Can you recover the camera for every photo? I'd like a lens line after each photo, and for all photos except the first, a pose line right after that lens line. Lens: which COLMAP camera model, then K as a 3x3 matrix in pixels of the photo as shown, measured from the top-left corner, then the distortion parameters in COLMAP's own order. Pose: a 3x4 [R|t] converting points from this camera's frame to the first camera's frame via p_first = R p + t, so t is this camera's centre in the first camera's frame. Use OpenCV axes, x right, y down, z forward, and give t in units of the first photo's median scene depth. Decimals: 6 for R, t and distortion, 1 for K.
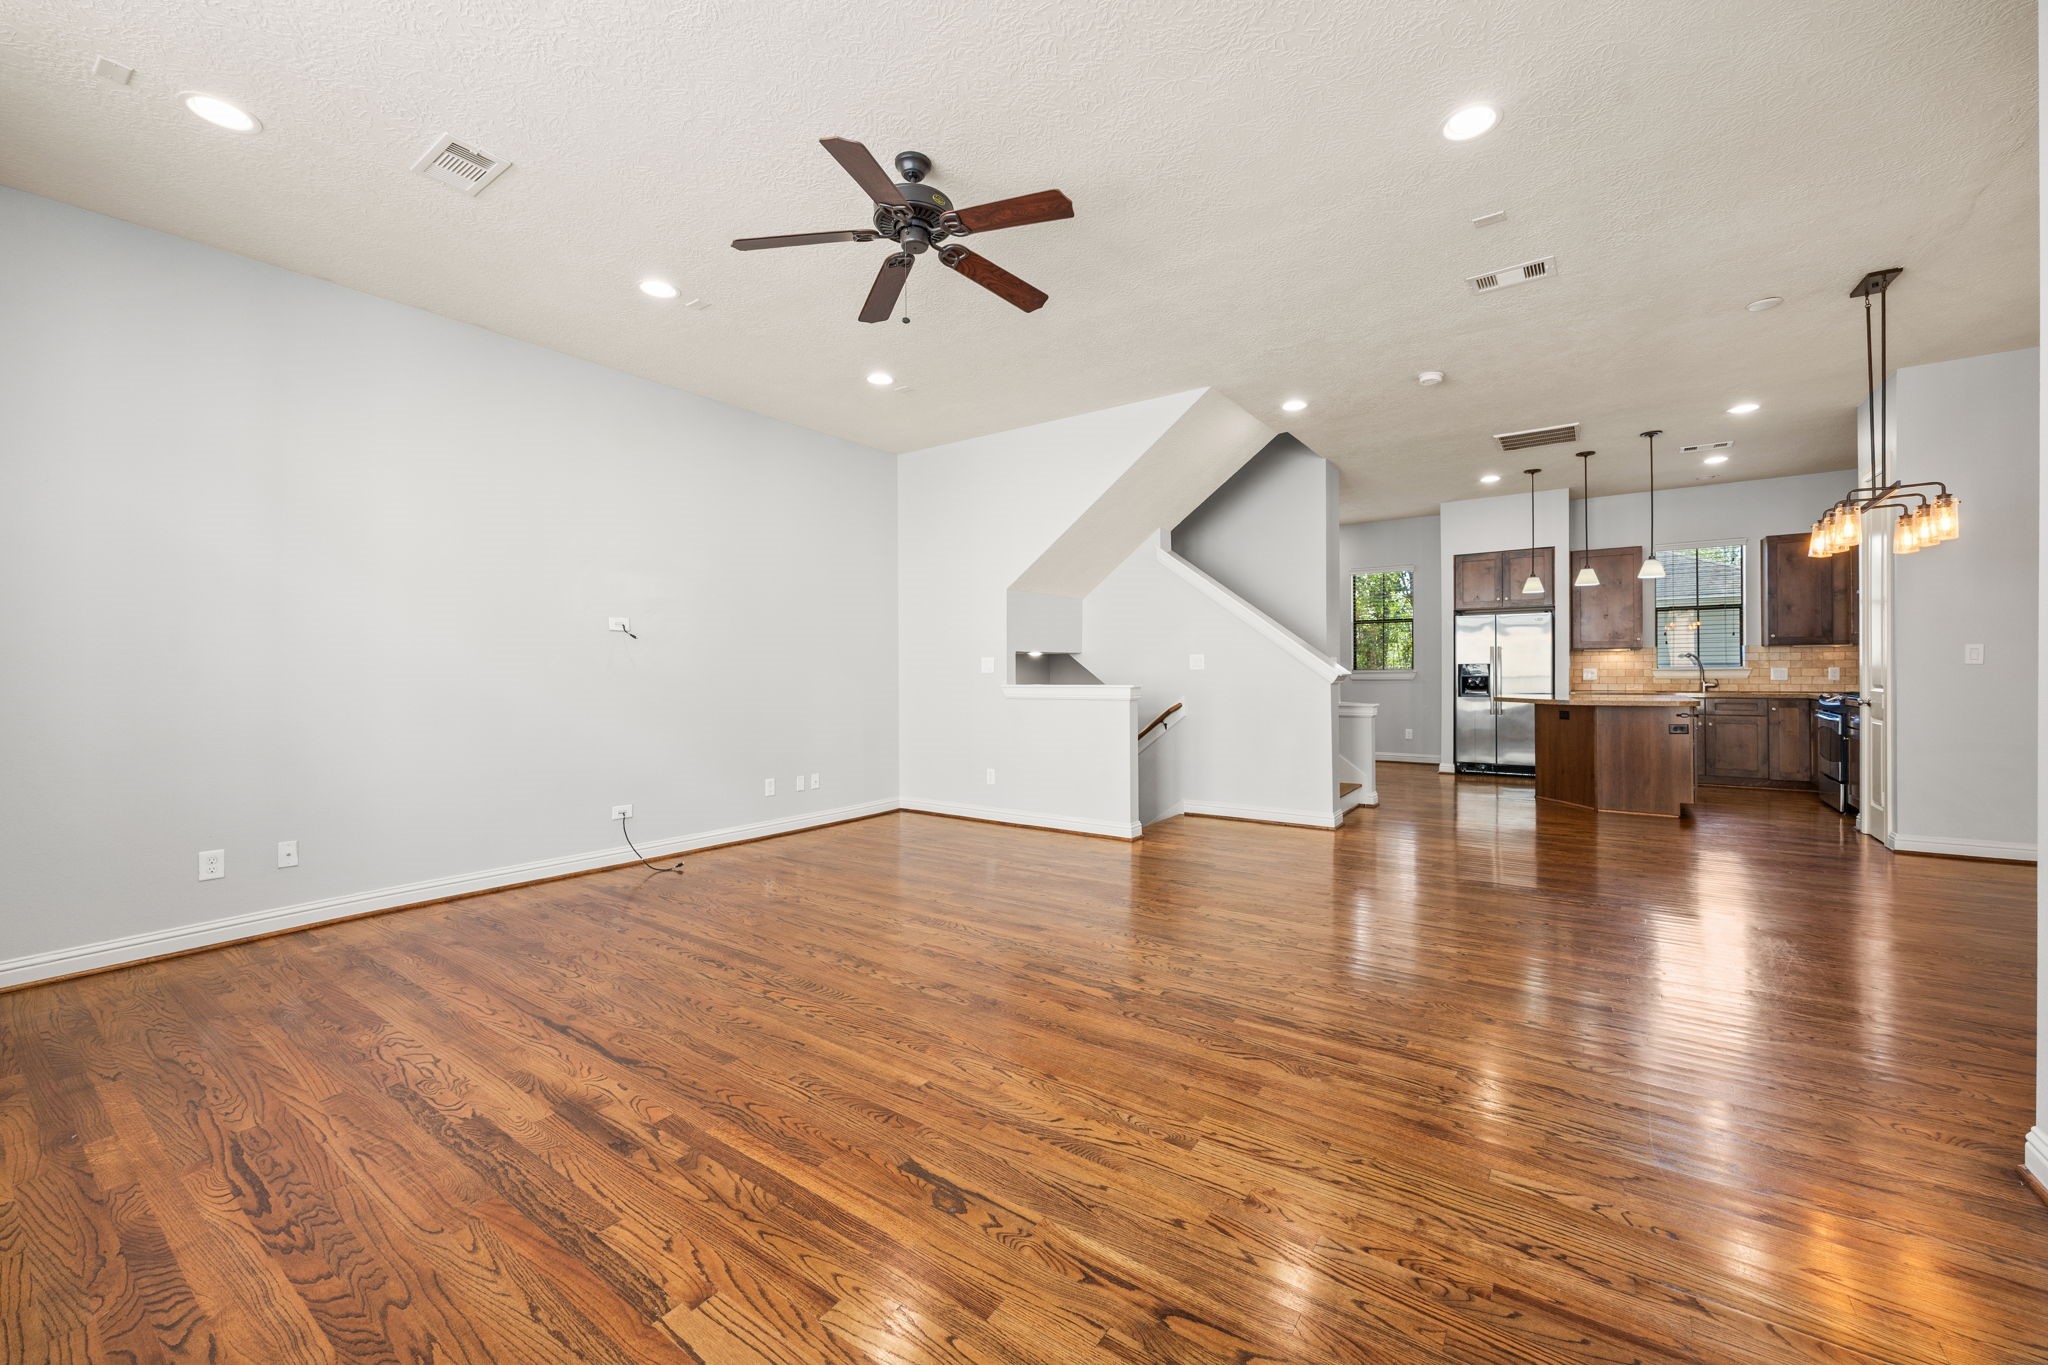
lens RADIAL K [[791.8, 0, 1031.9], [0, 791.8, 671.5], [0, 0, 1]] dist [-0.002415, -0.000322]
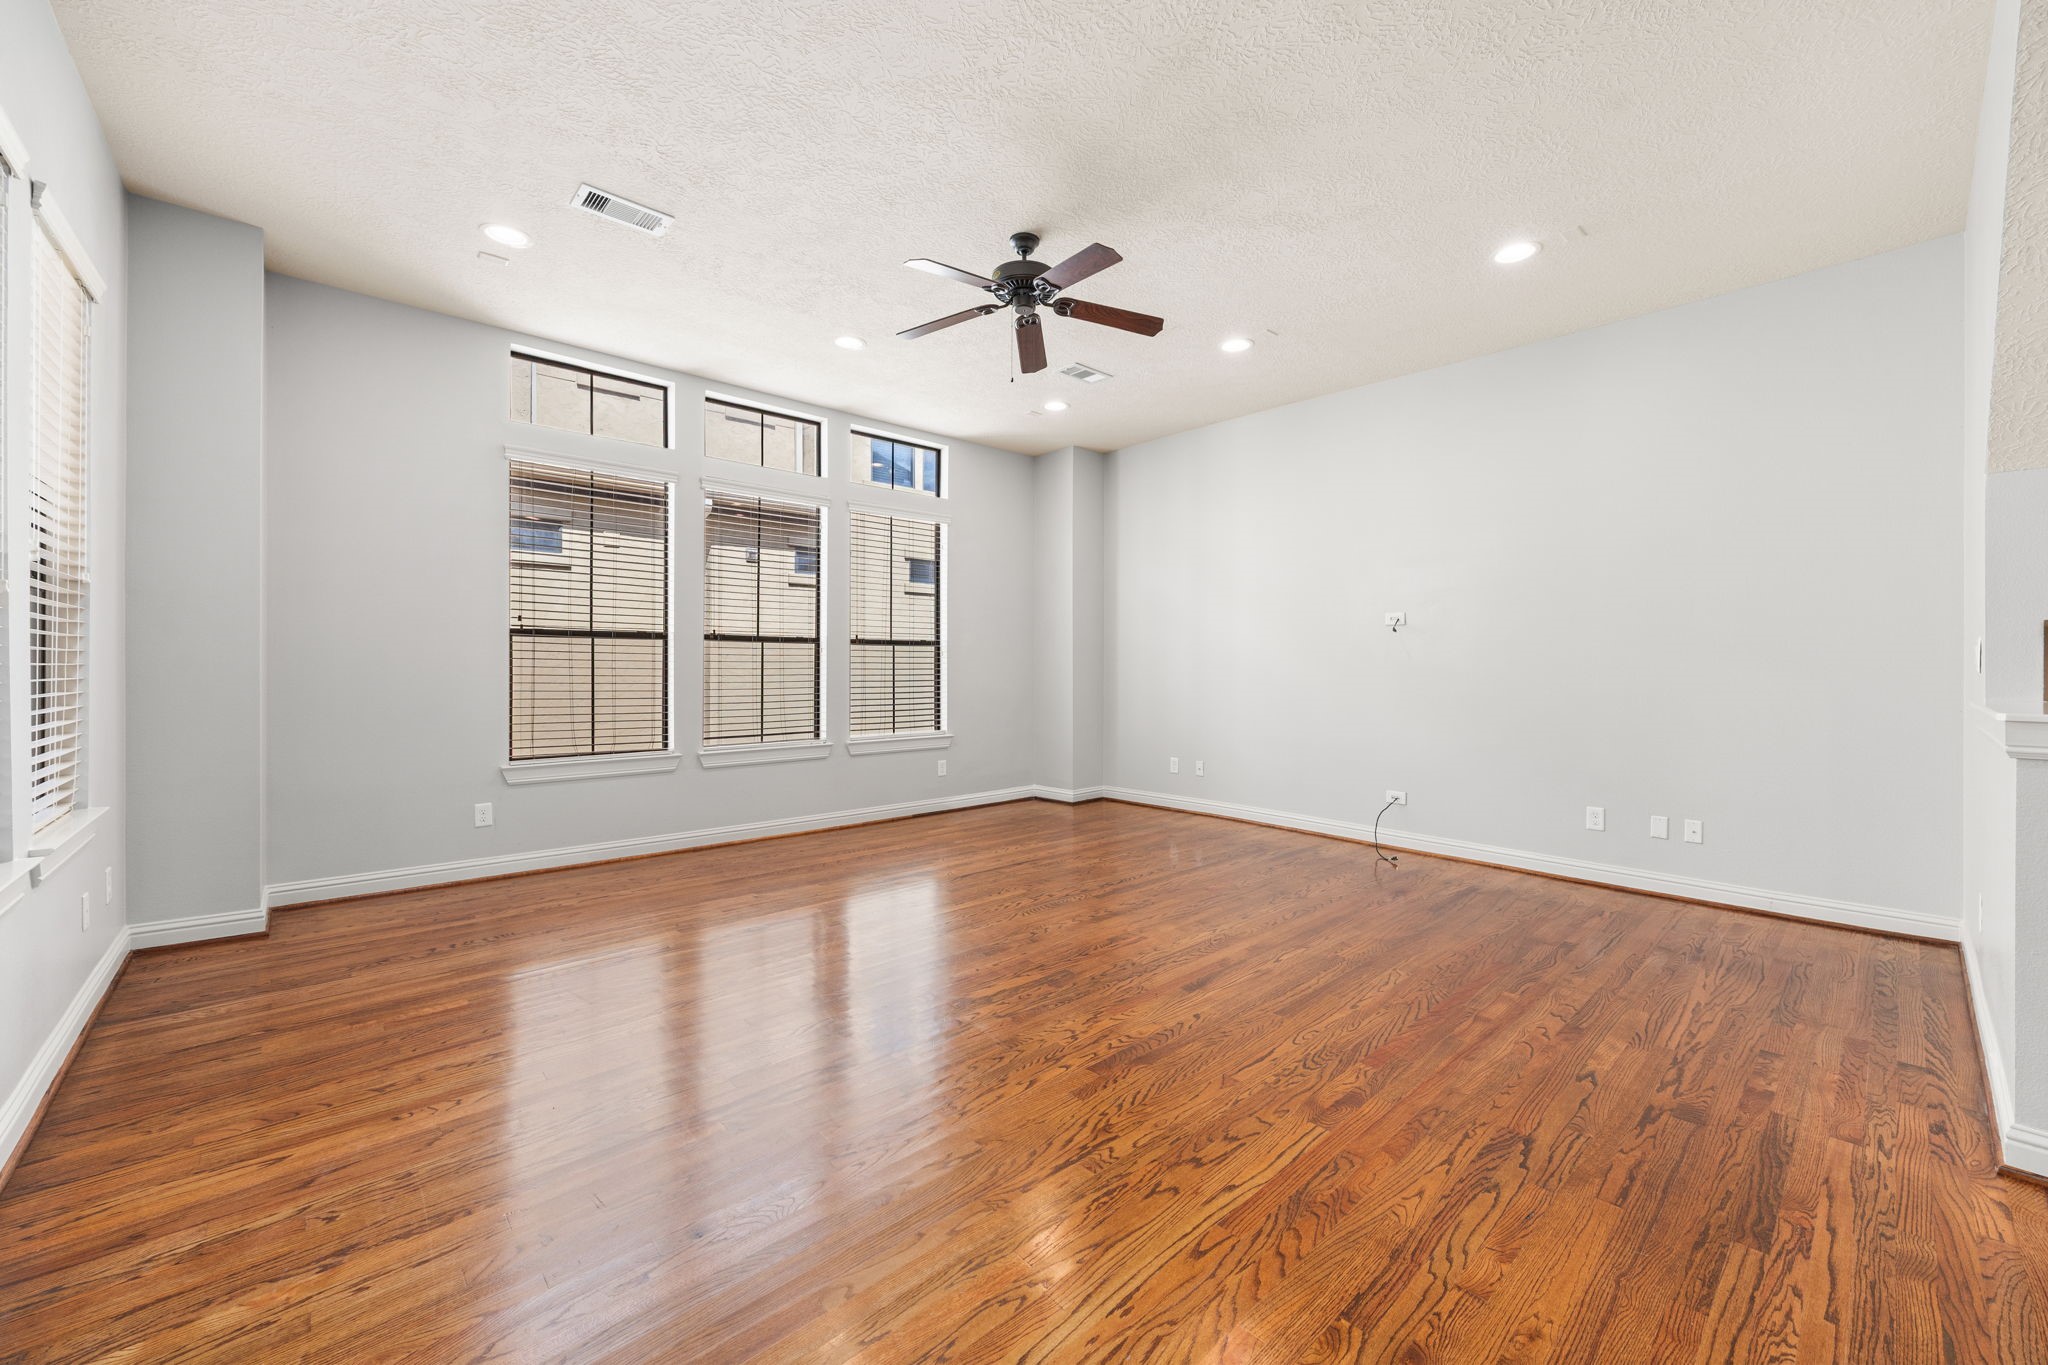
lens RADIAL K [[804.3, 0, 1032.4], [0, 804.3, 670.4], [0, 0, 1]] dist [-0.002007, 0.000046]
pose [[-0.213082, 0.013678, -0.976938, 0.906578], [-0.003315, 0.999886, 0.014723, -0.004597], [0.977029, 0.006376, -0.213013, 1.116872]]
